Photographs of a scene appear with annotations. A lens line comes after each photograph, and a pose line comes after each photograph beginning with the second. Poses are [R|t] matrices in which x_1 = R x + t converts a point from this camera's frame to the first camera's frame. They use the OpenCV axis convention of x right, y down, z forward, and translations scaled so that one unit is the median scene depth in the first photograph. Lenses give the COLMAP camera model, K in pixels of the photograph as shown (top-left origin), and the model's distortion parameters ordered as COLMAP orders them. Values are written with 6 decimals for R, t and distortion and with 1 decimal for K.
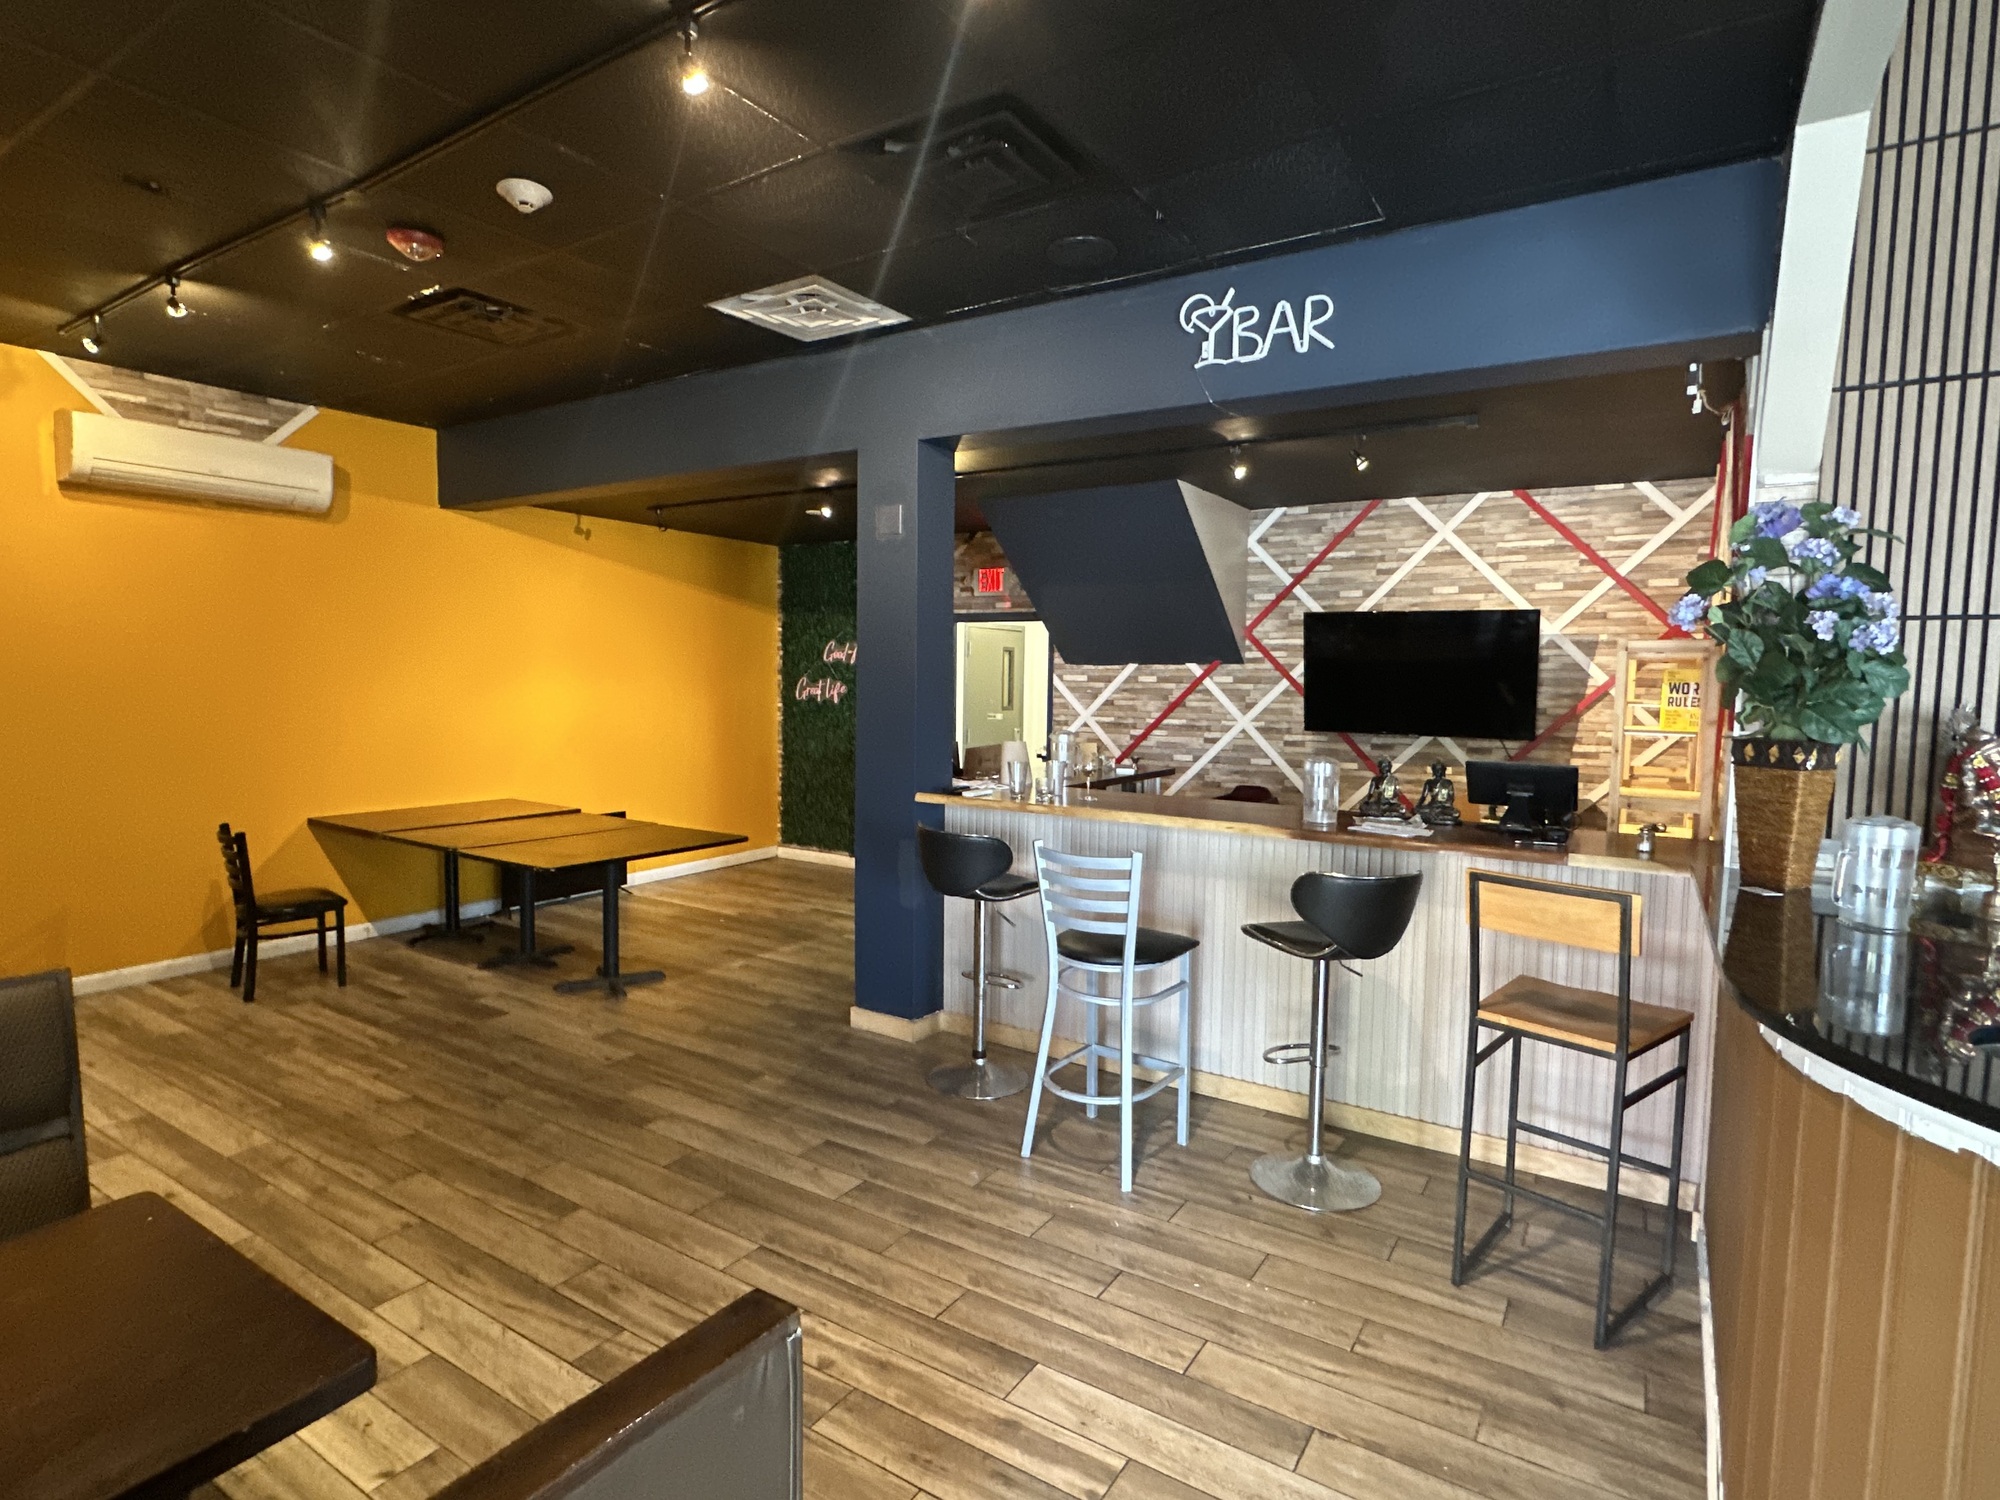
lens RADIAL K [[1035.1, 0, 1000.0], [0, 1035.1, 750.0], [0, 0, 1]] dist [-0.003747, -0.000494]
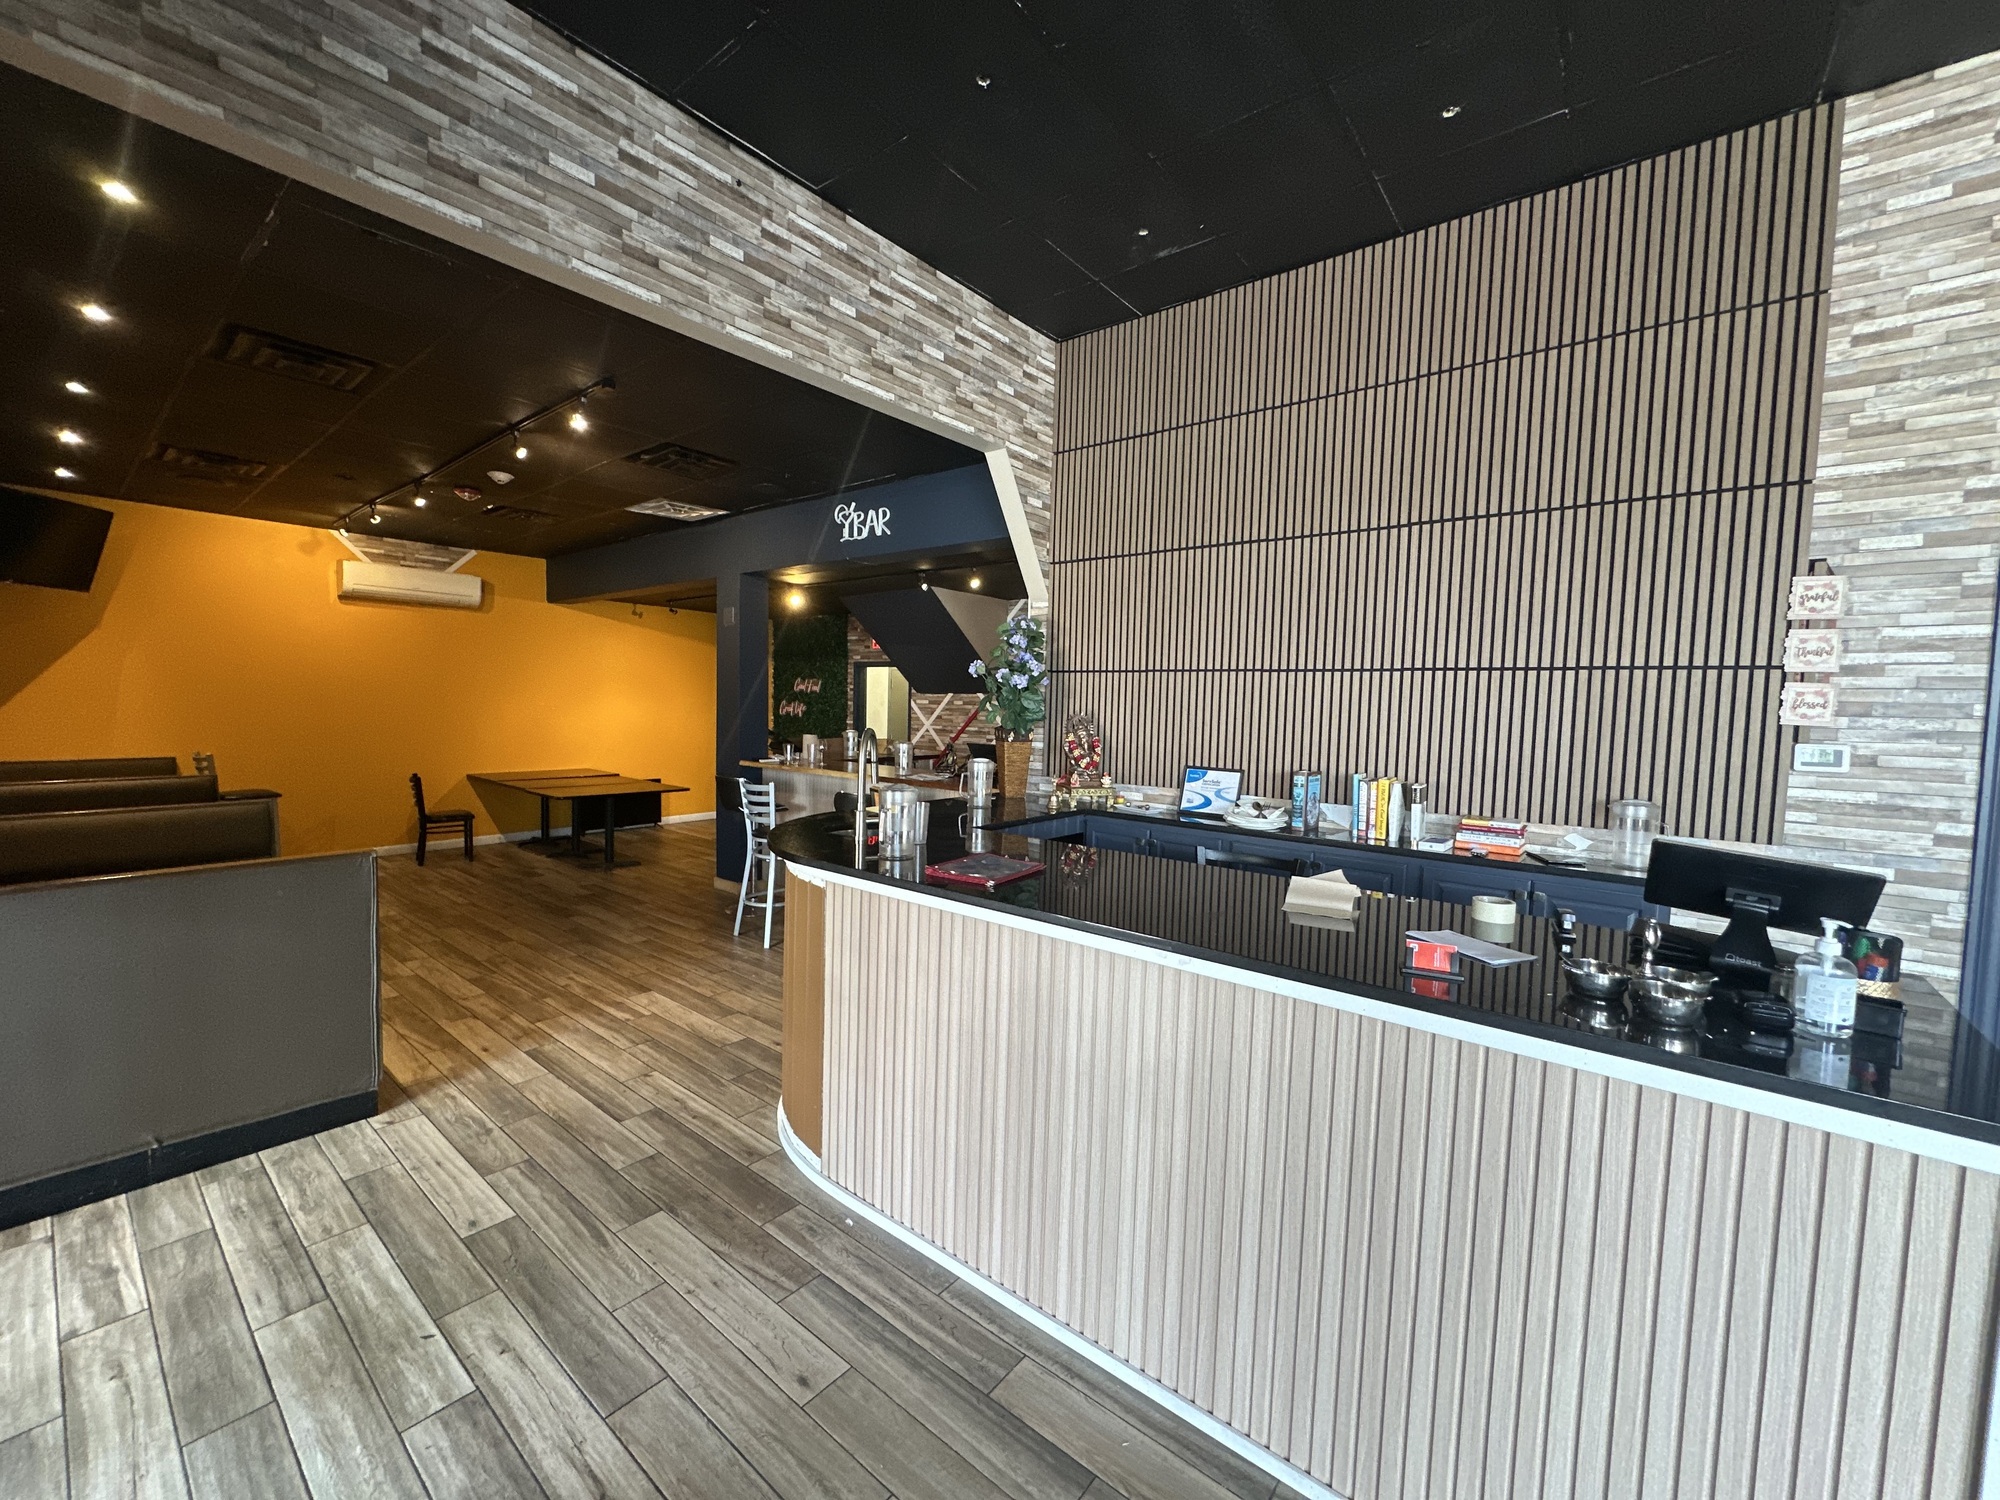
lens RADIAL K [[806.1, 0, 1000.0], [0, 806.1, 750.0], [0, 0, 1]] dist [-0.001567, -0.000063]
pose [[0.993099, 0.014667, -0.116362, 0.541734], [-0.016342, 0.999776, -0.013456, 0.033531], [0.116138, 0.015265, 0.993116, -0.383696]]
